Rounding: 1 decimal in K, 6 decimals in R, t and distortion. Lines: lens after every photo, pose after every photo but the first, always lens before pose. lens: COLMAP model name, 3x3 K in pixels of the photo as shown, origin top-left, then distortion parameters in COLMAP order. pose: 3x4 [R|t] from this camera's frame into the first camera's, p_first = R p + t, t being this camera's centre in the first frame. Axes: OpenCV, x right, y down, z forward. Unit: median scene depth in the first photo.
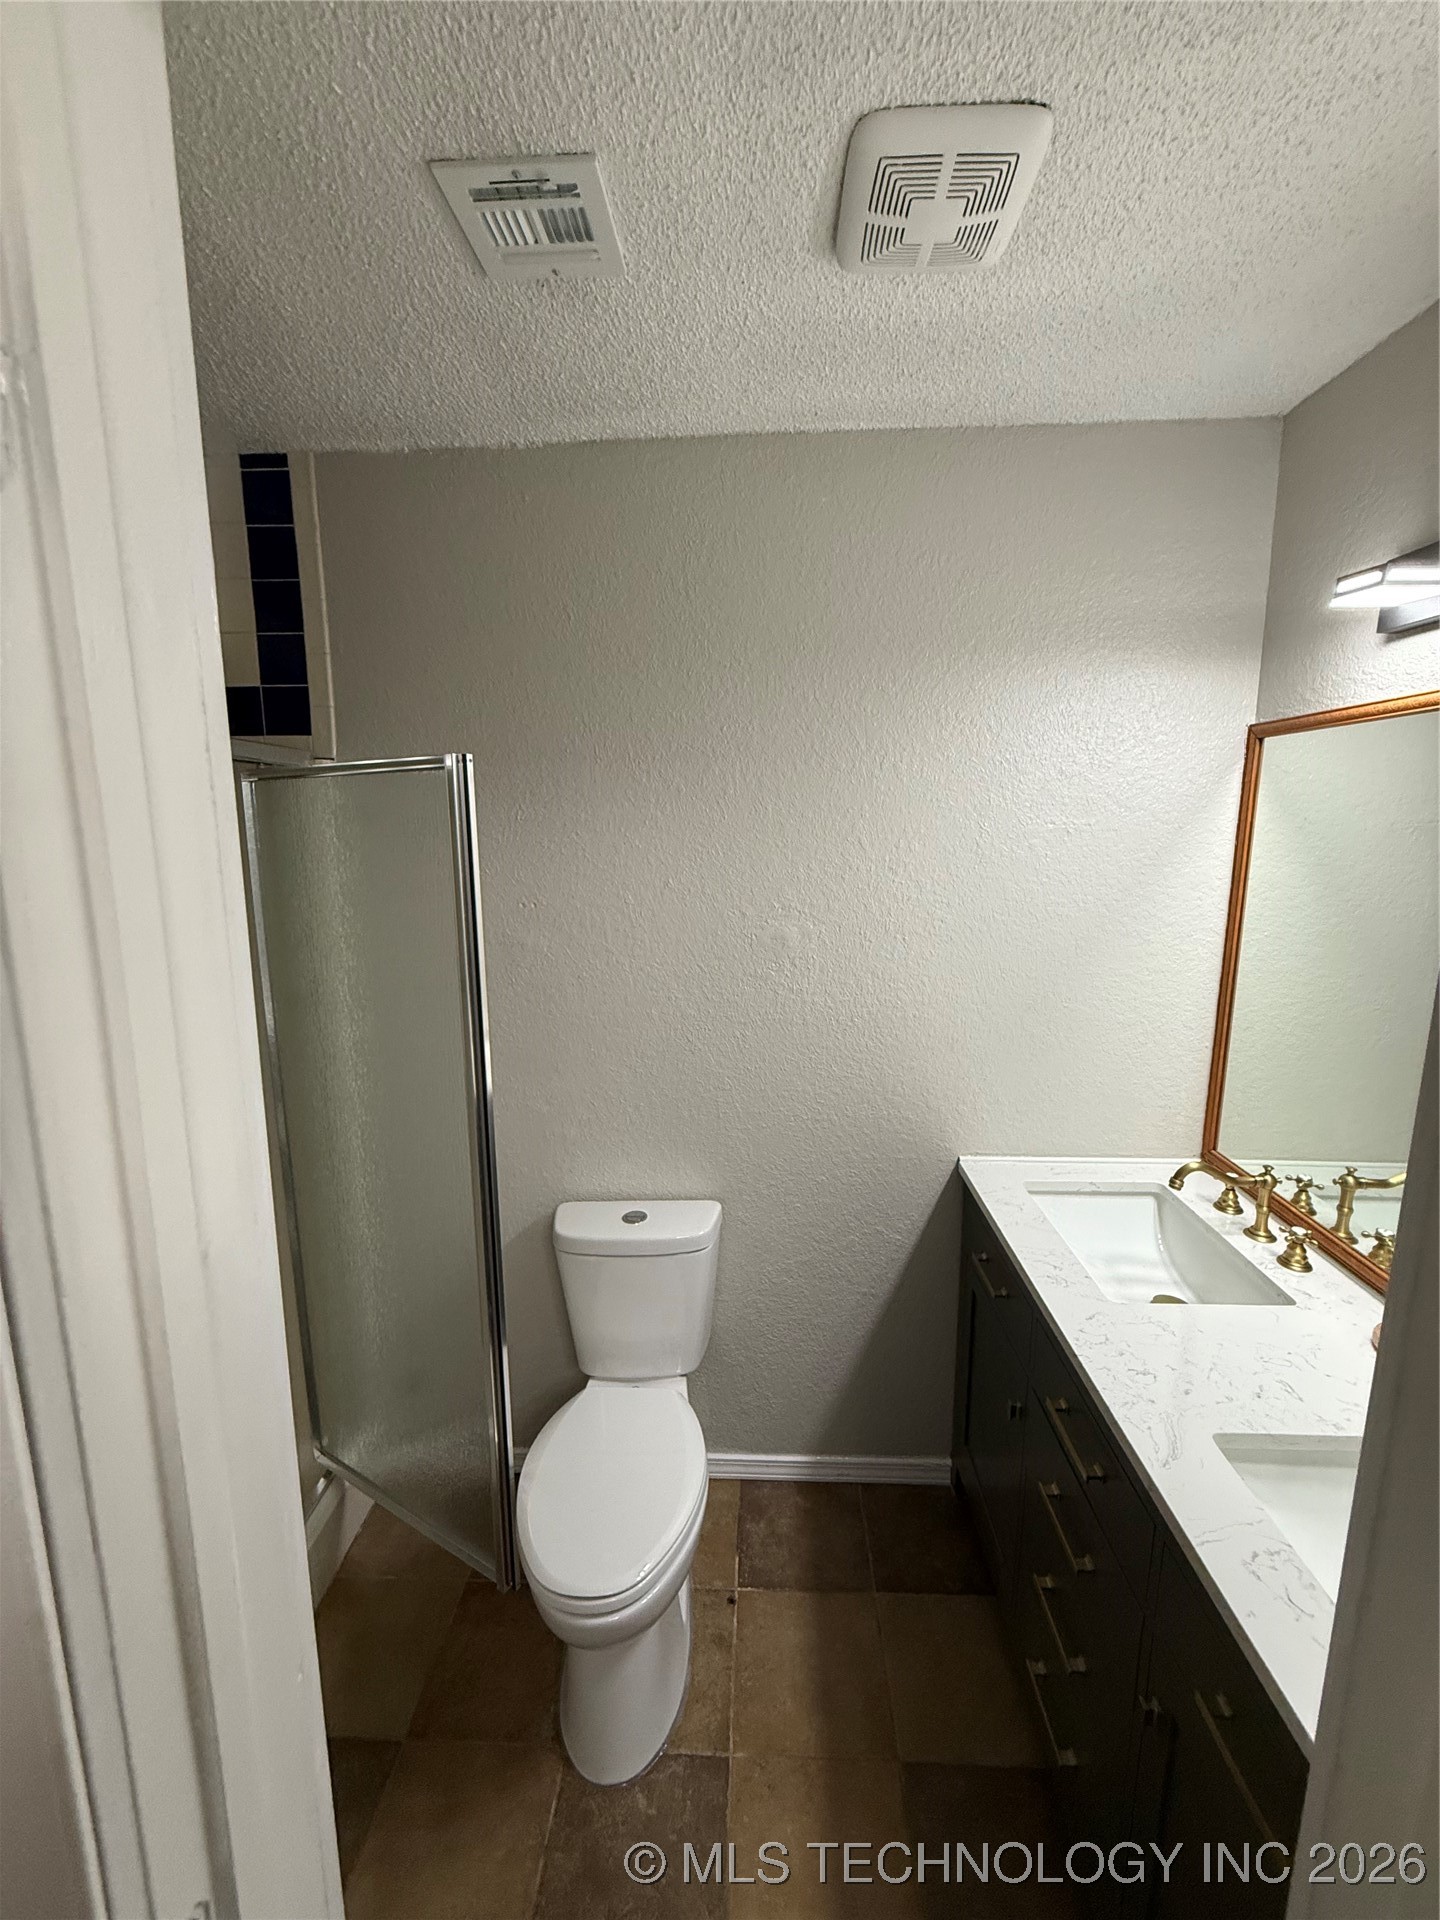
lens RADIAL K [[769.9, 0, 720.8], [0, 769.9, 945.5], [0, 0, 1]] dist [-0.006195, 0.000194]
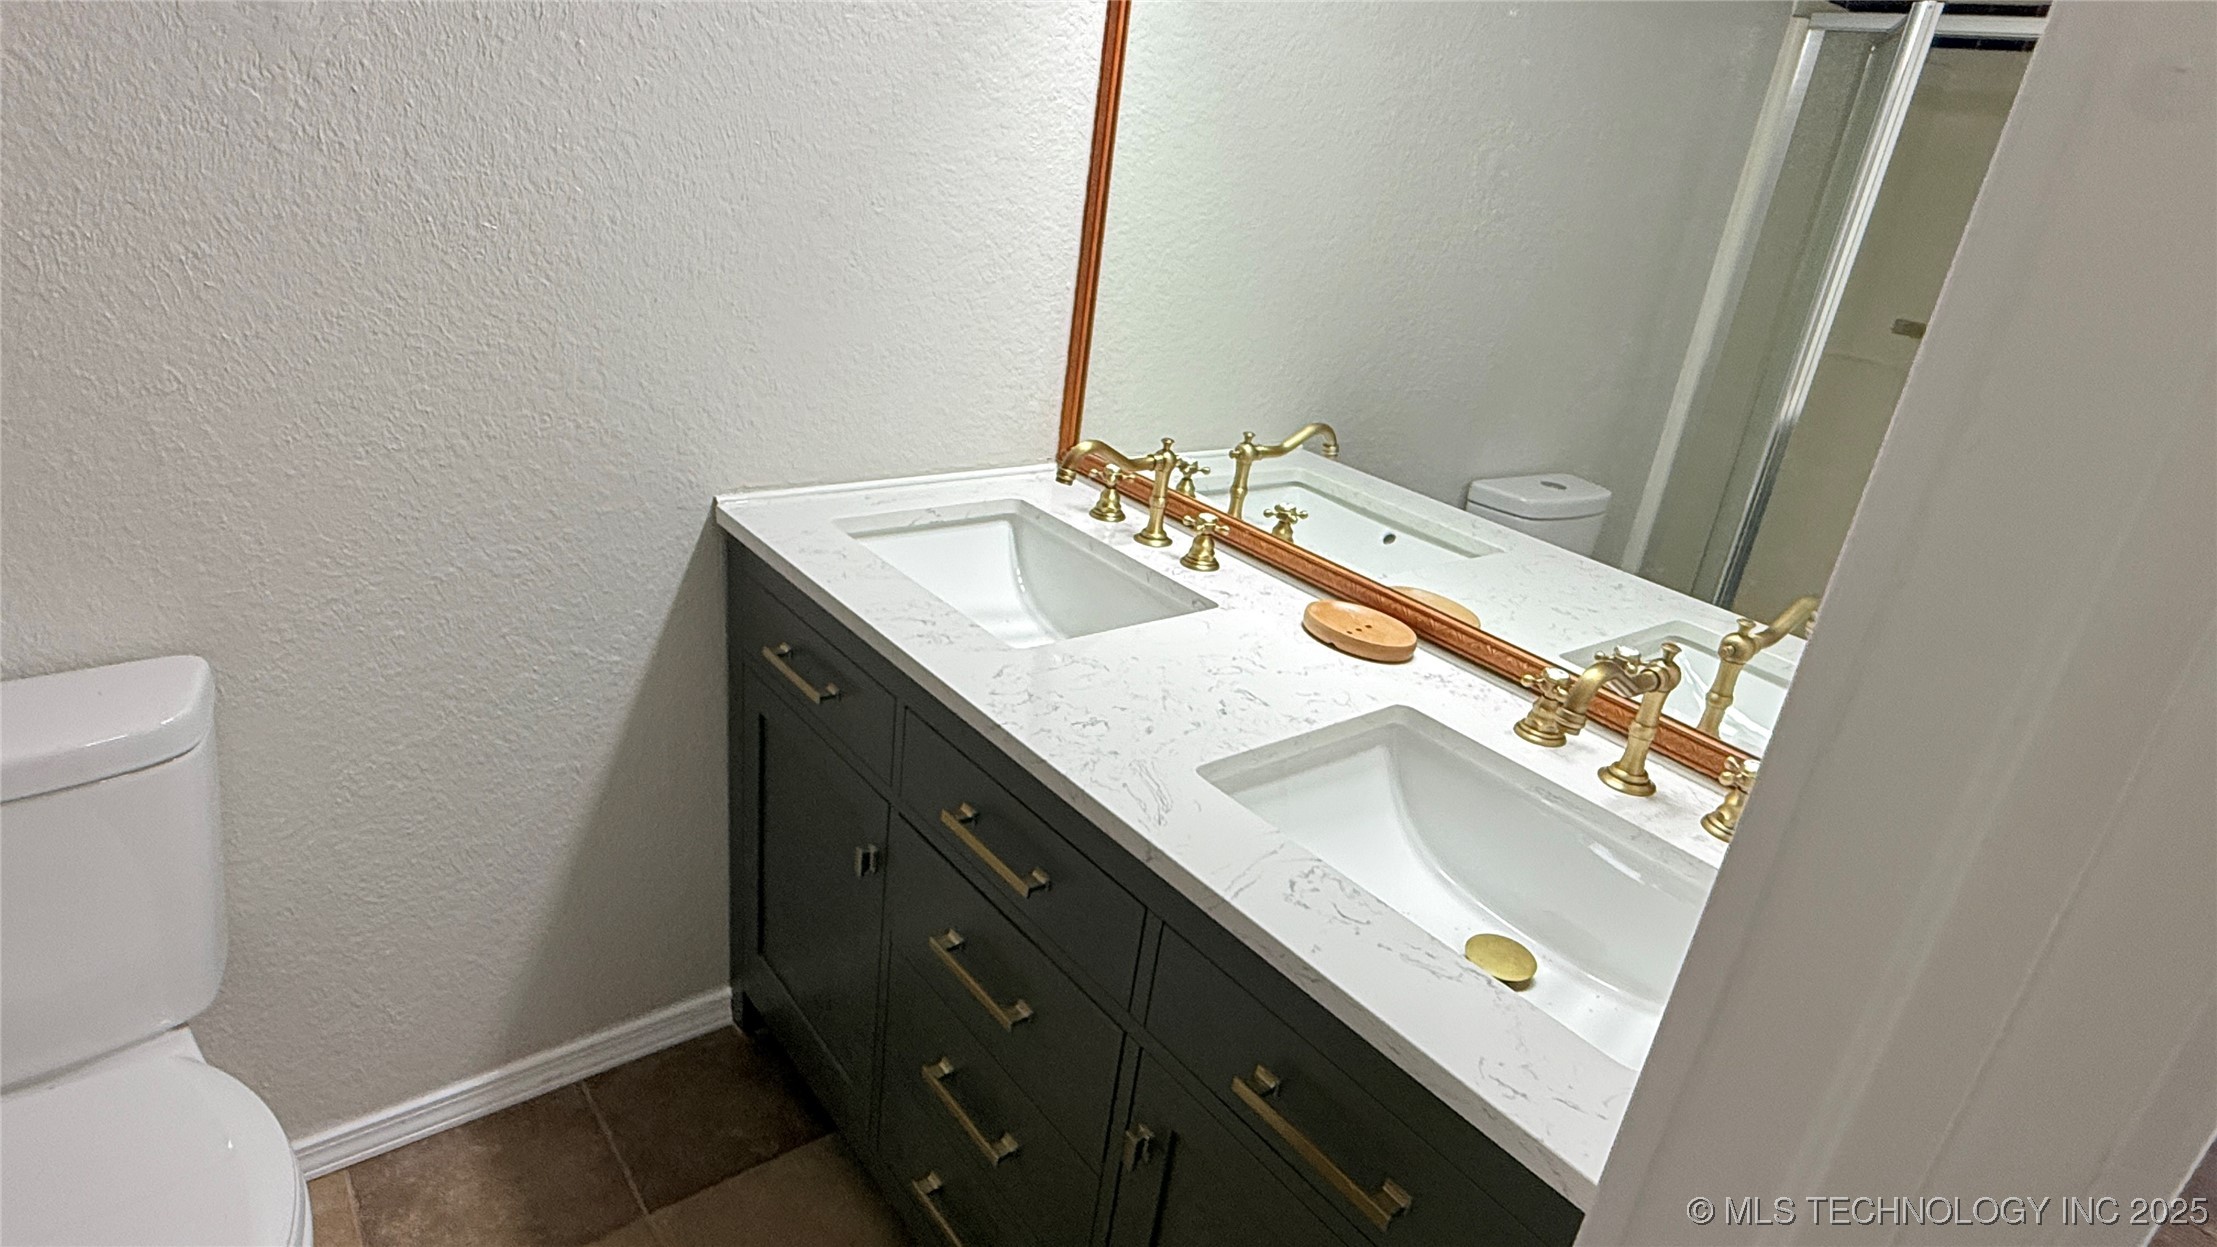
lens RADIAL K [[1212.1, 0, 1111.5], [0, 1212.1, 629.8], [0, 0, 1]] dist [0.001674, -0.000285]
pose [[0.749463, -0.174992, 0.638500, -0.058513], [-0.015605, 0.959498, 0.281283, 0.131133], [-0.661862, -0.220775, 0.716378, 0.182632]]
